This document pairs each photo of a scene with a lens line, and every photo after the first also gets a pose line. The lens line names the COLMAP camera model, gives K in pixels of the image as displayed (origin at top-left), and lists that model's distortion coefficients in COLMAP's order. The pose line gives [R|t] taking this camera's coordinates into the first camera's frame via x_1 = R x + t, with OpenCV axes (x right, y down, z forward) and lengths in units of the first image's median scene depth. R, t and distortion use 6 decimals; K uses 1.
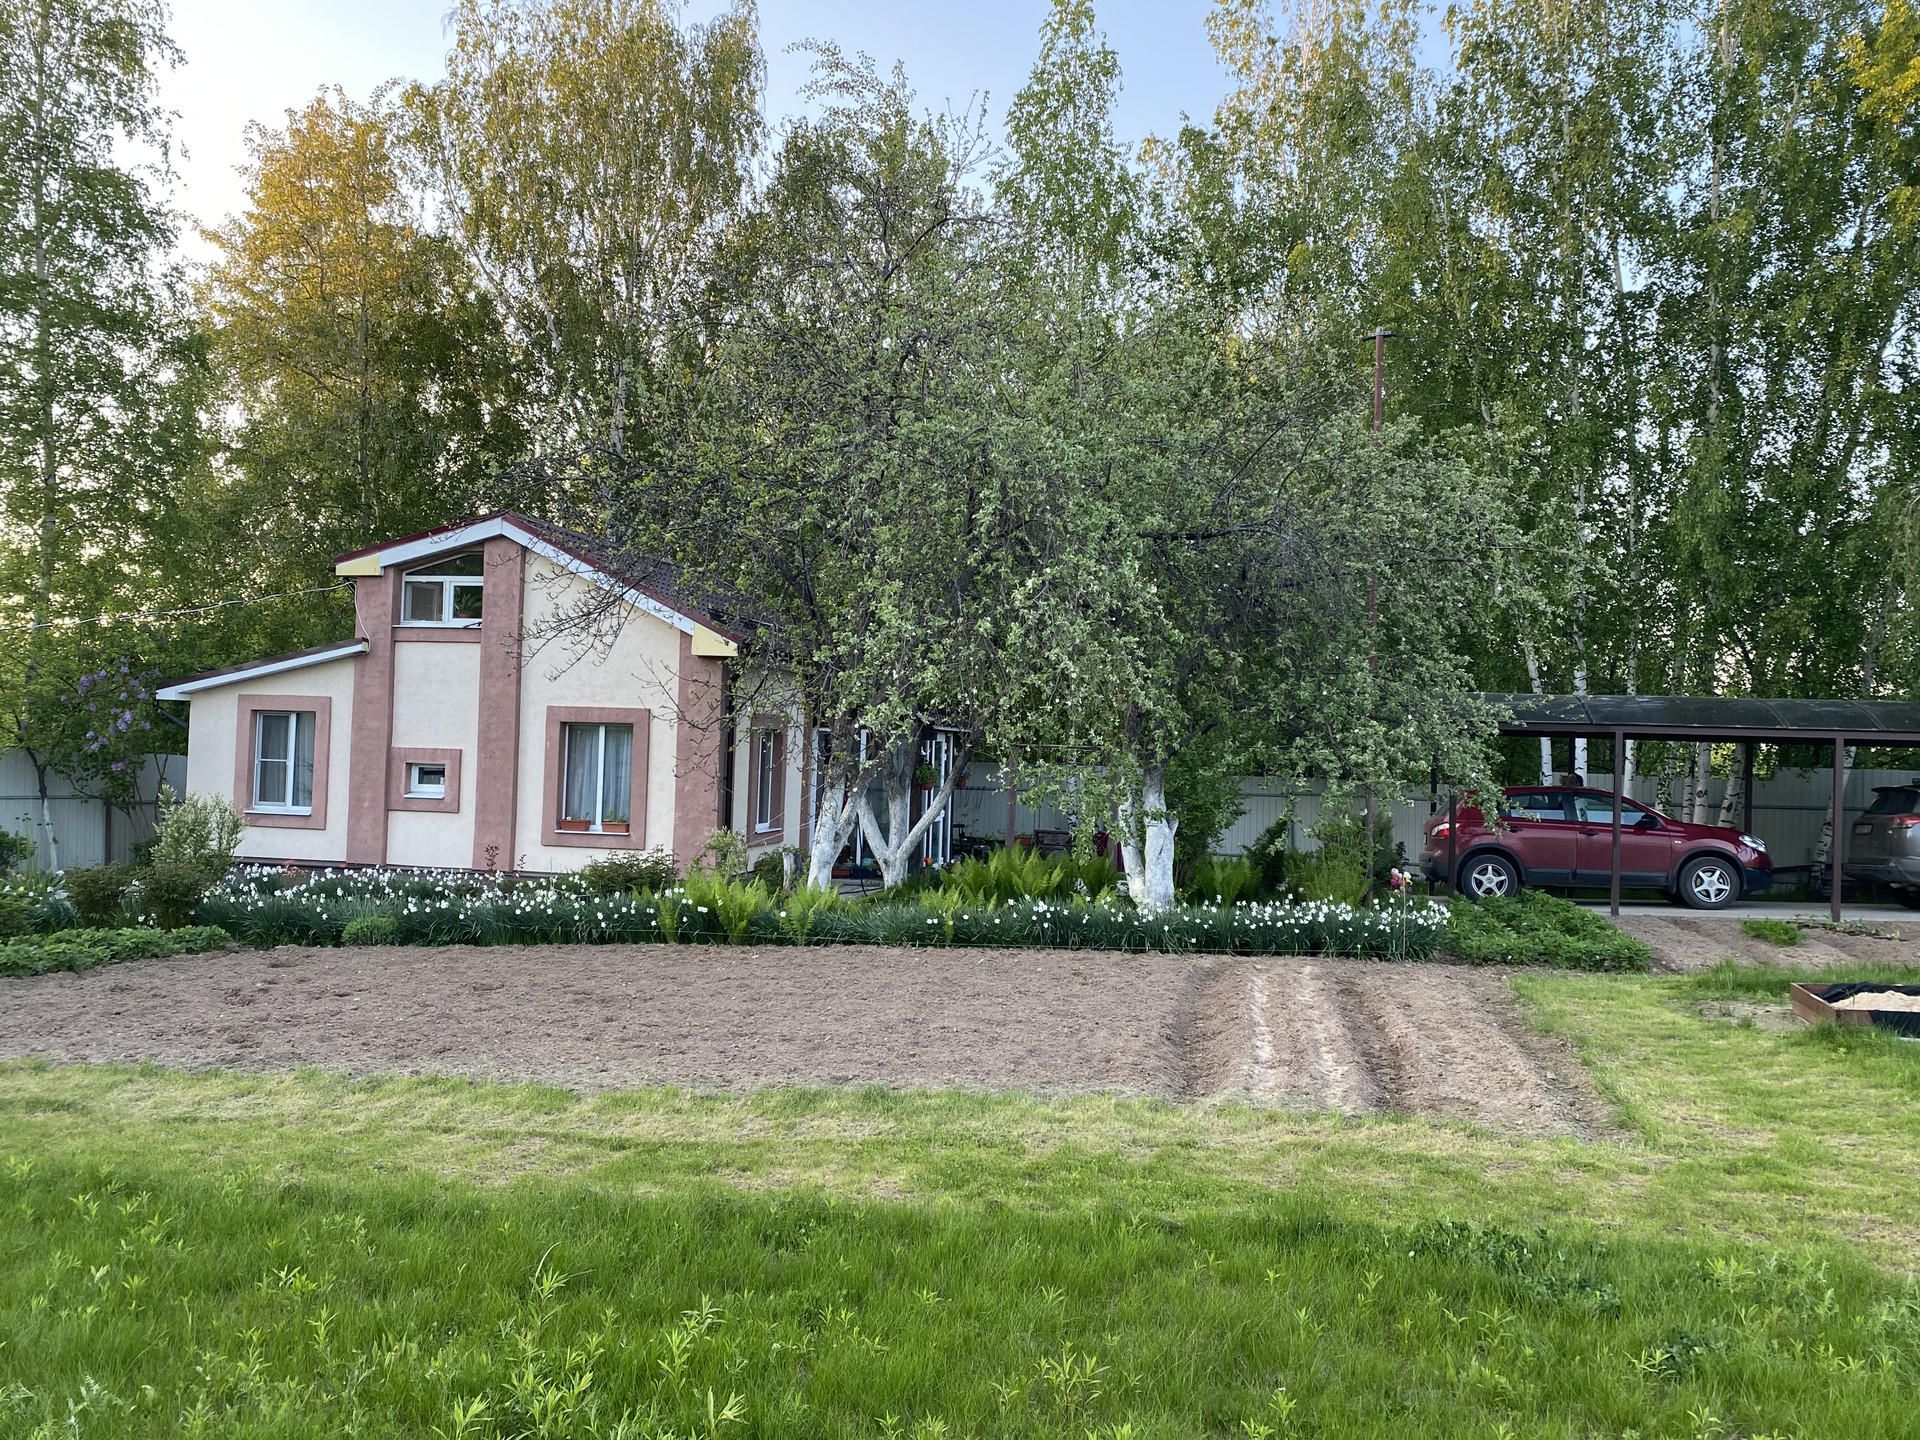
lens RADIAL K [[1534.9, 0, 953.4], [0, 1534.9, 712.7], [0, 0, 1]] dist [0.045251, -0.040925]
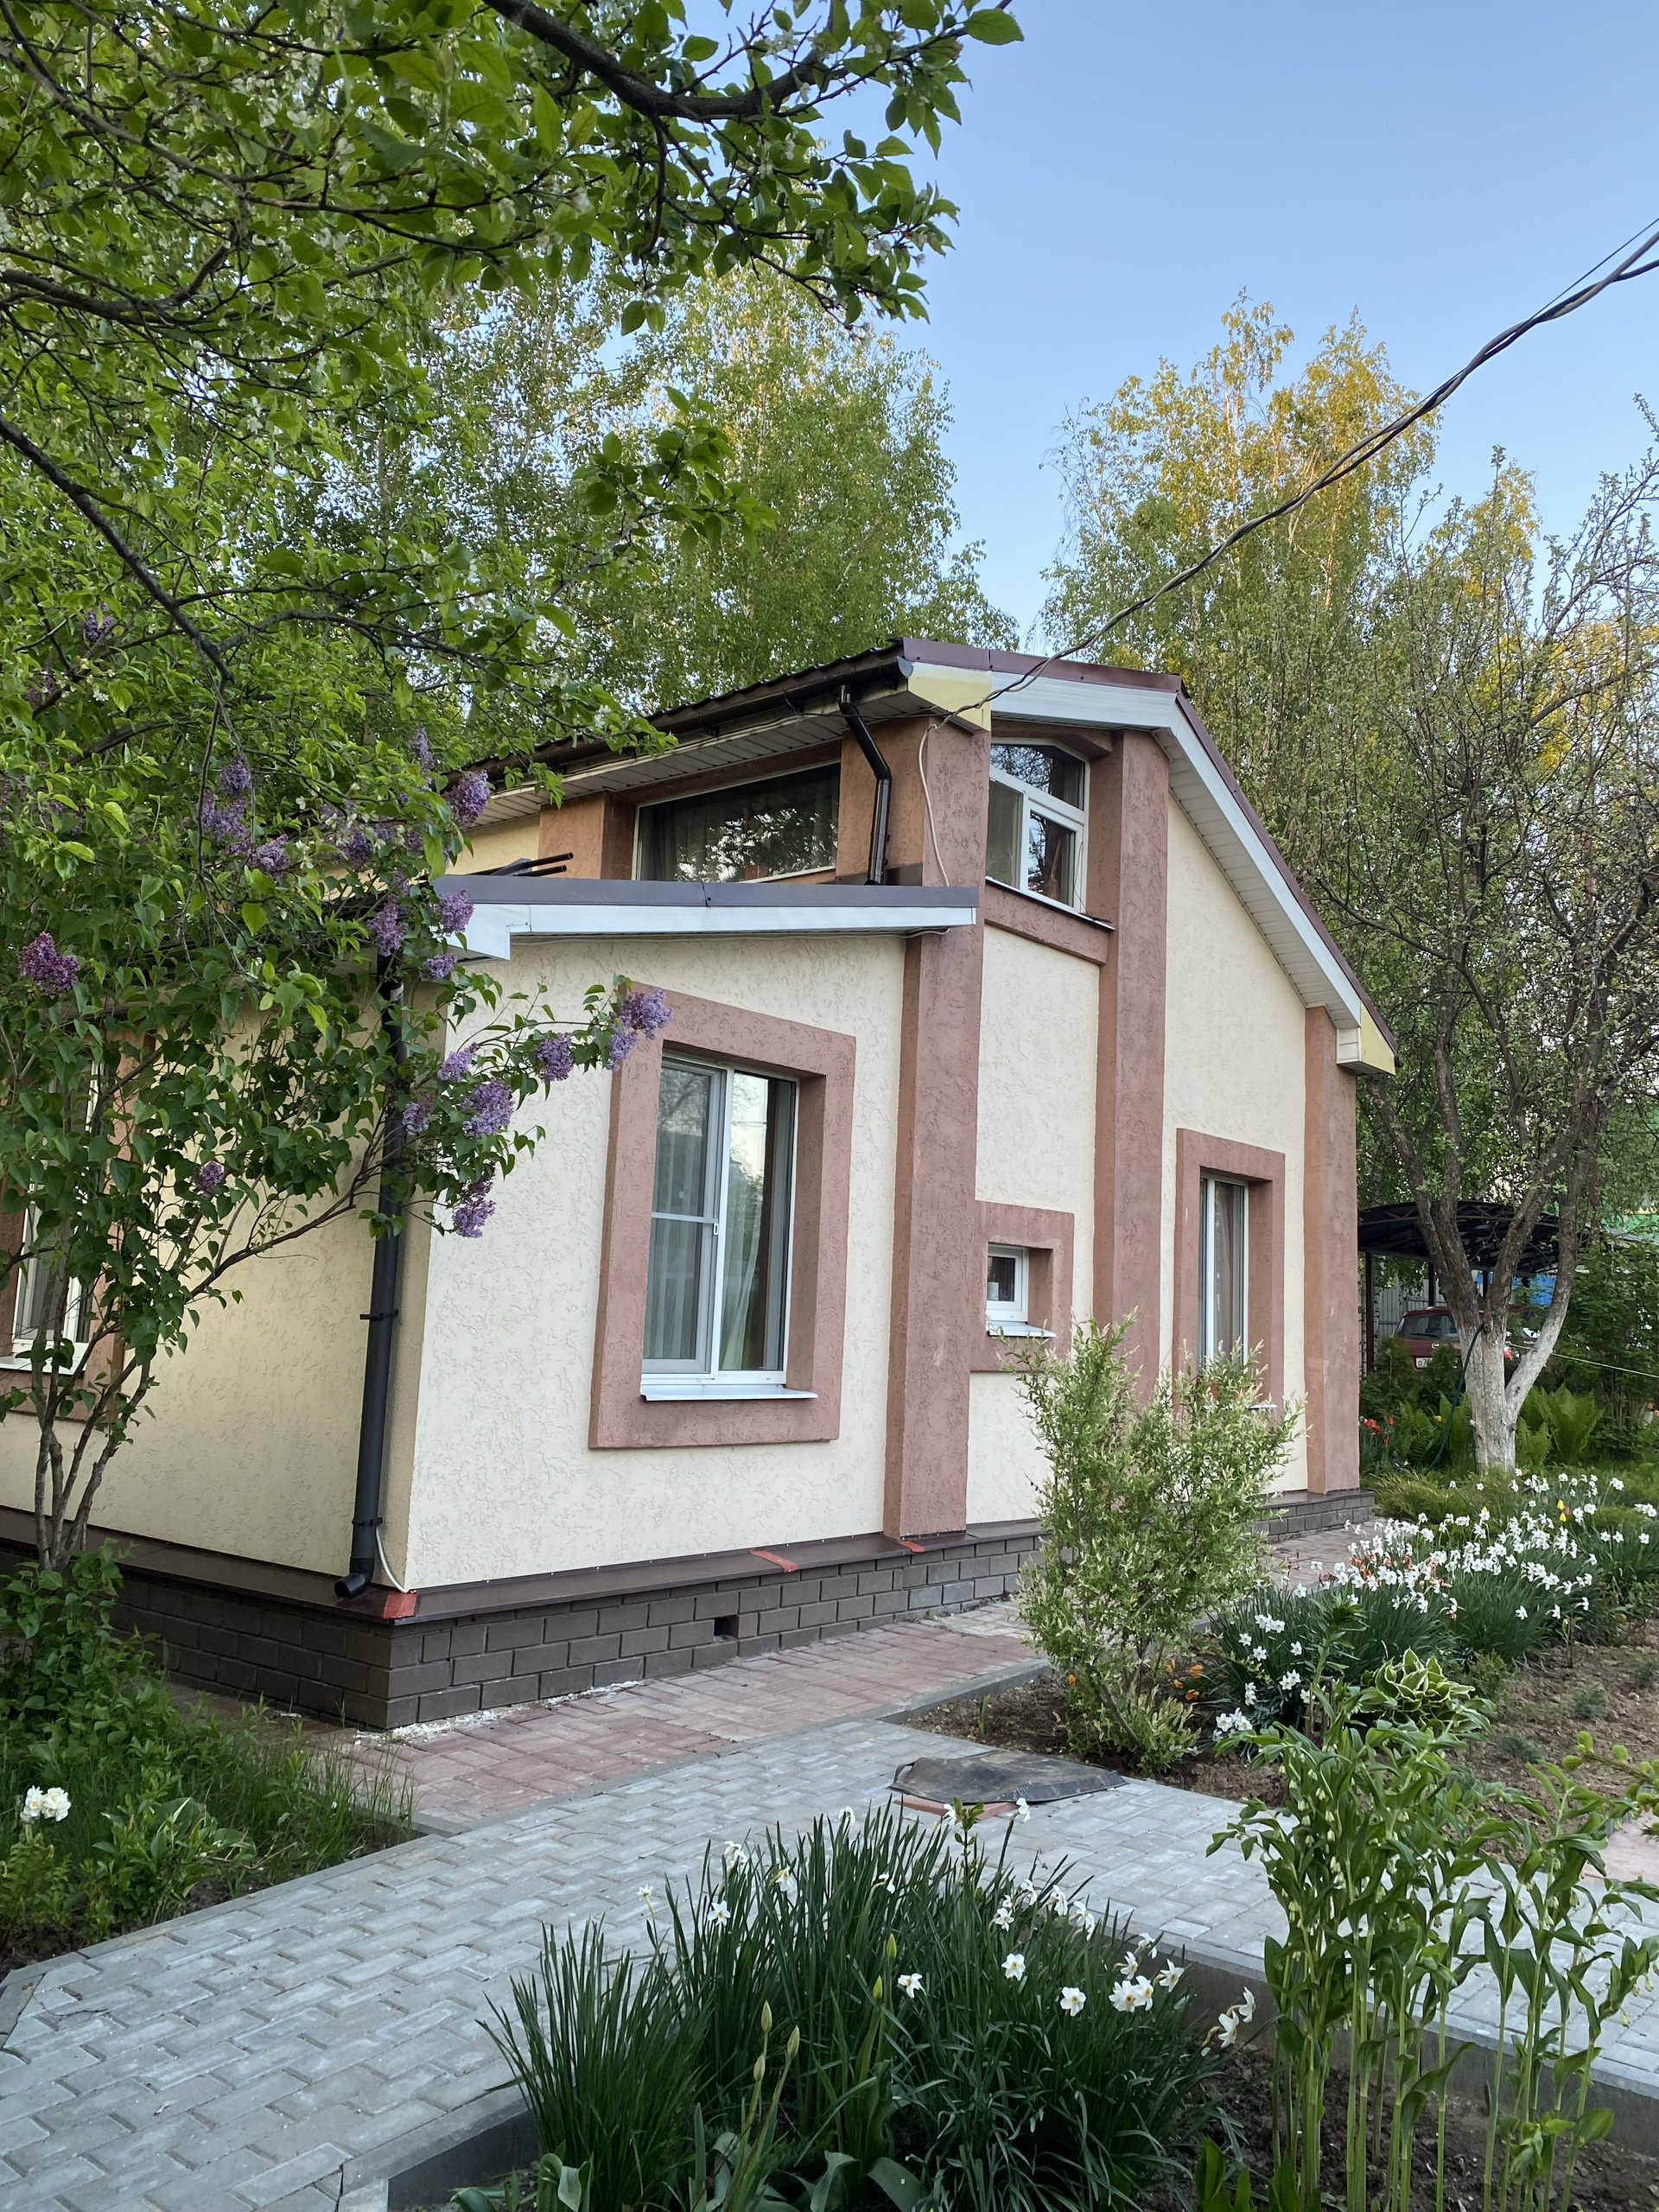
lens RADIAL K [[1650.7, 0, 829.5], [0, 1650.7, 1106.0], [0, 0, 1]] dist [0.138078, -0.271948]
pose [[0.433159, 0.098984, 0.895866, -0.735910], [-0.048144, 0.995073, -0.086667, 0.036426], [-0.900031, -0.005590, 0.435790, 0.858808]]
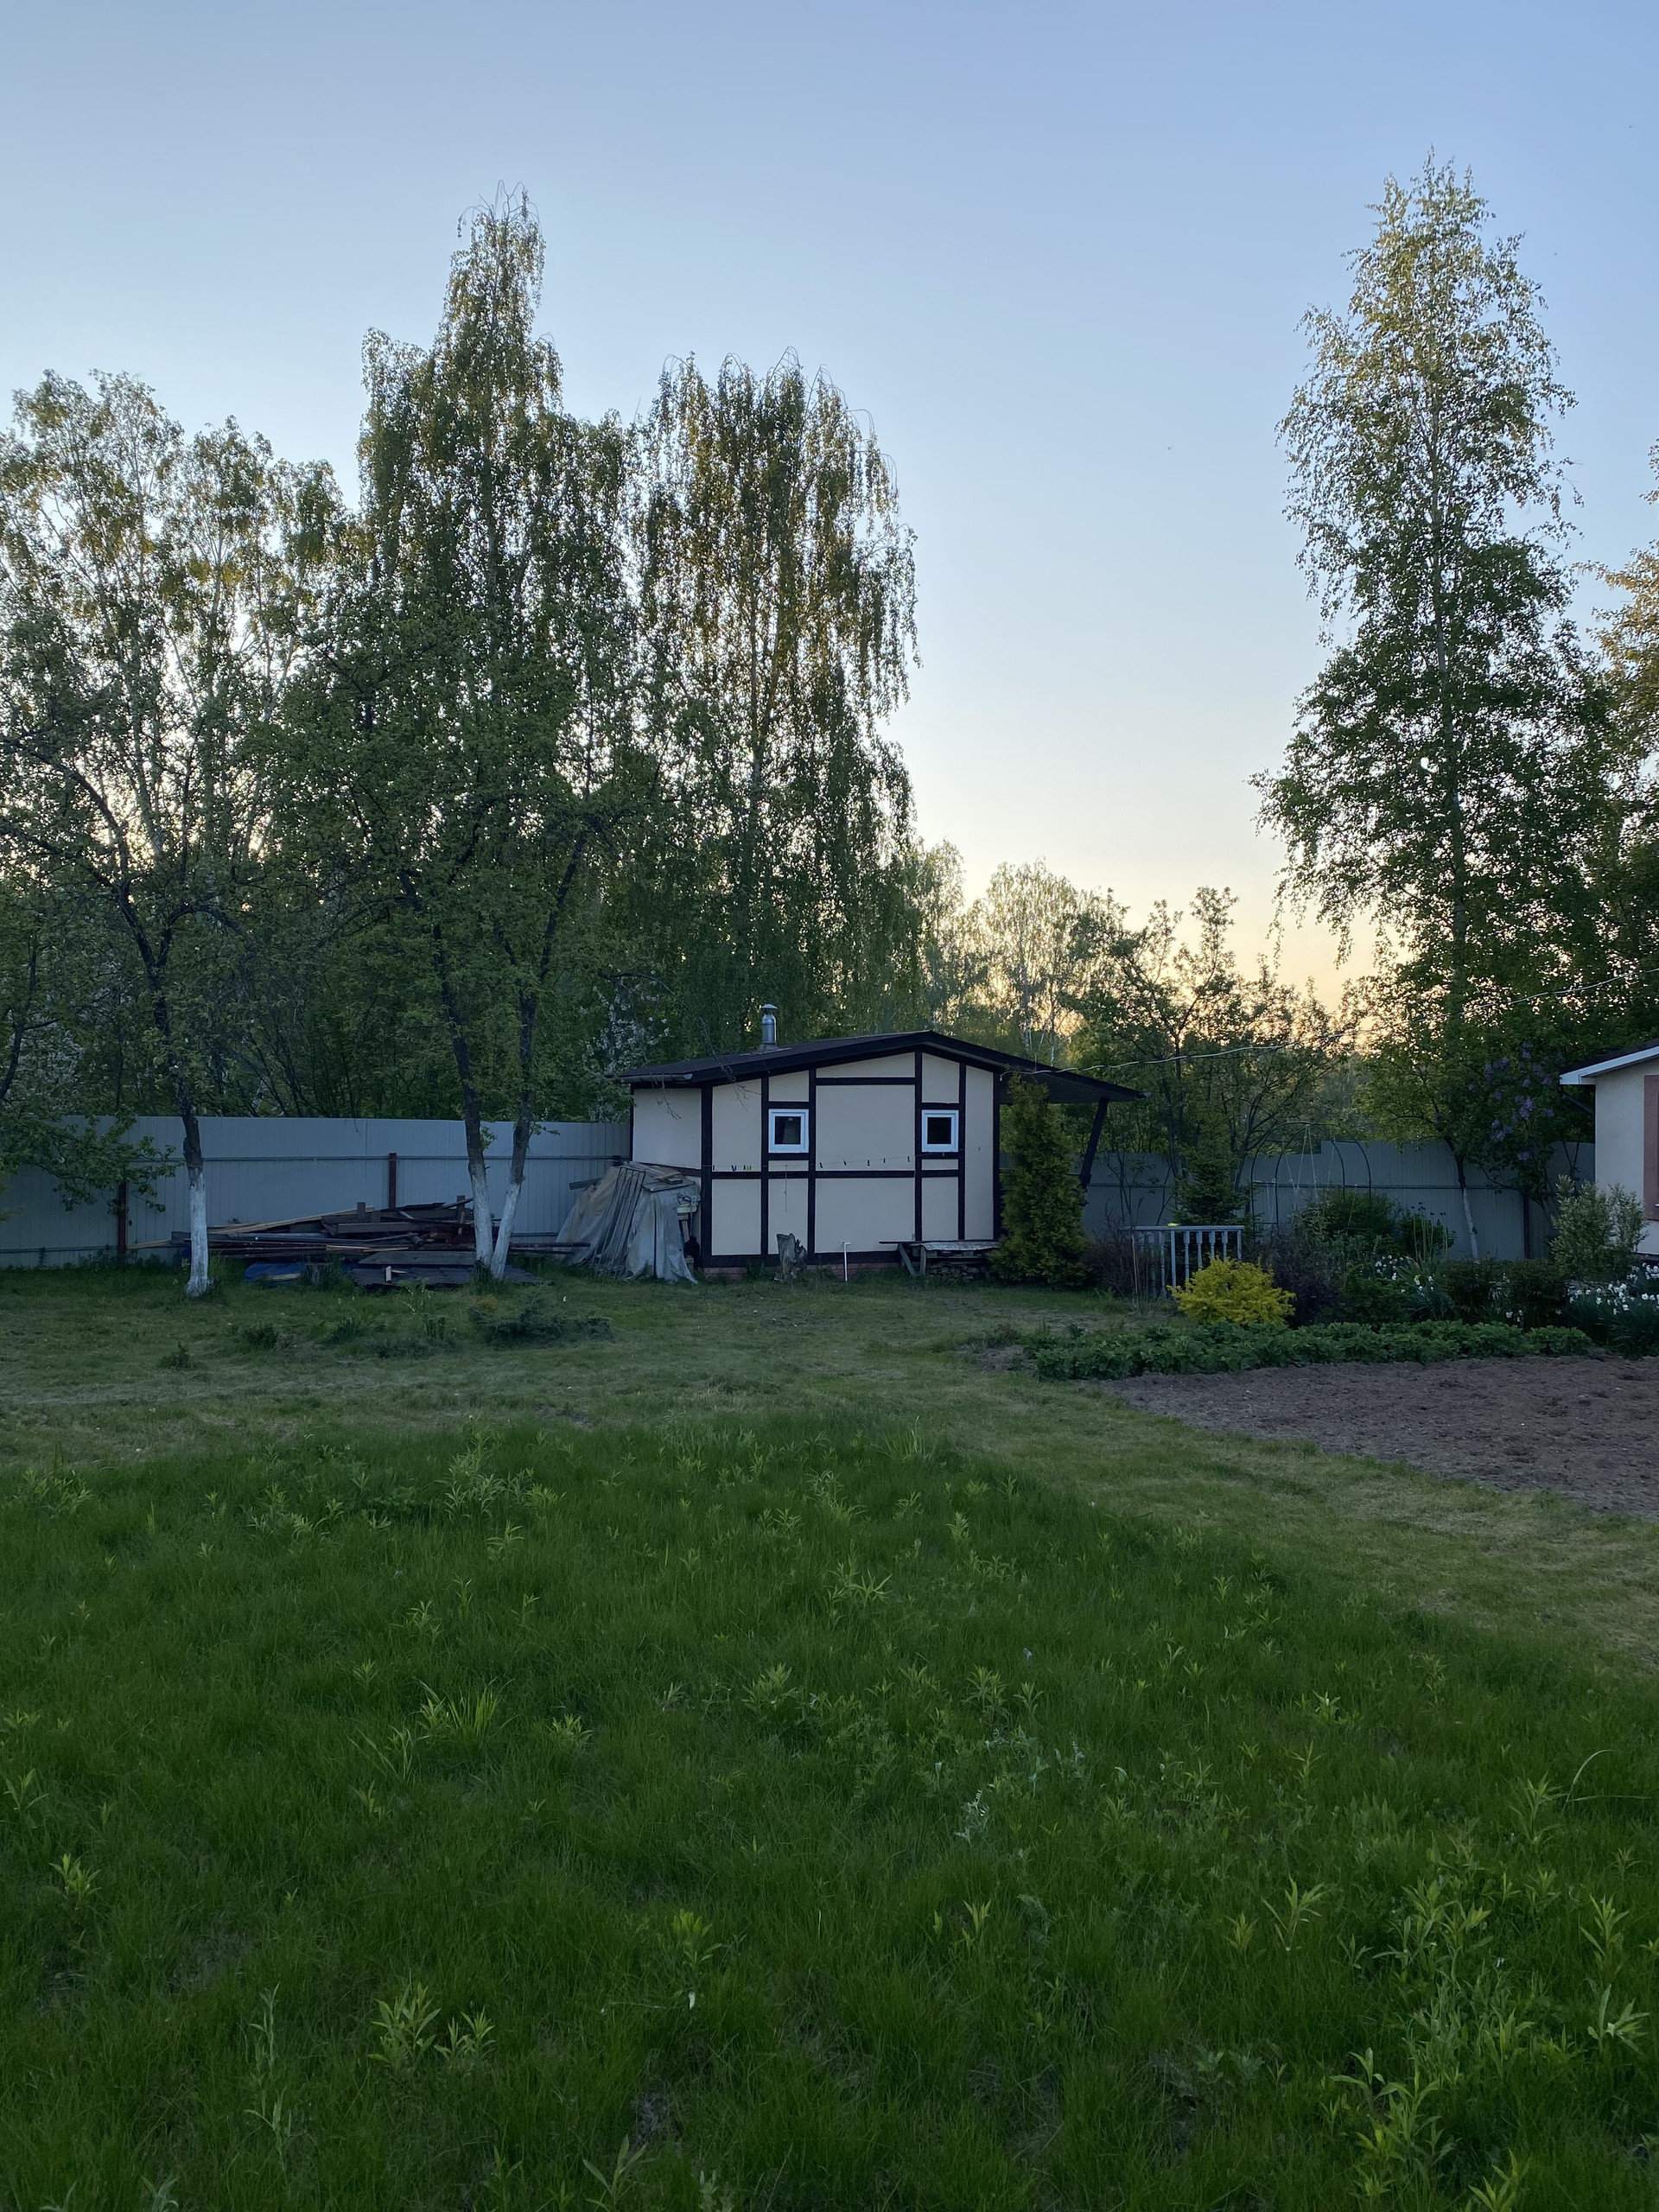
lens RADIAL K [[1650.7, 0, 829.5], [0, 1650.7, 1106.0], [0, 0, 1]] dist [0.138078, -0.271948]
pose [[0.600539, -0.031005, -0.798994, 0.042296], [0.035276, 0.999302, -0.012264, 0.001382], [0.798817, -0.020820, 0.601214, 0.033340]]
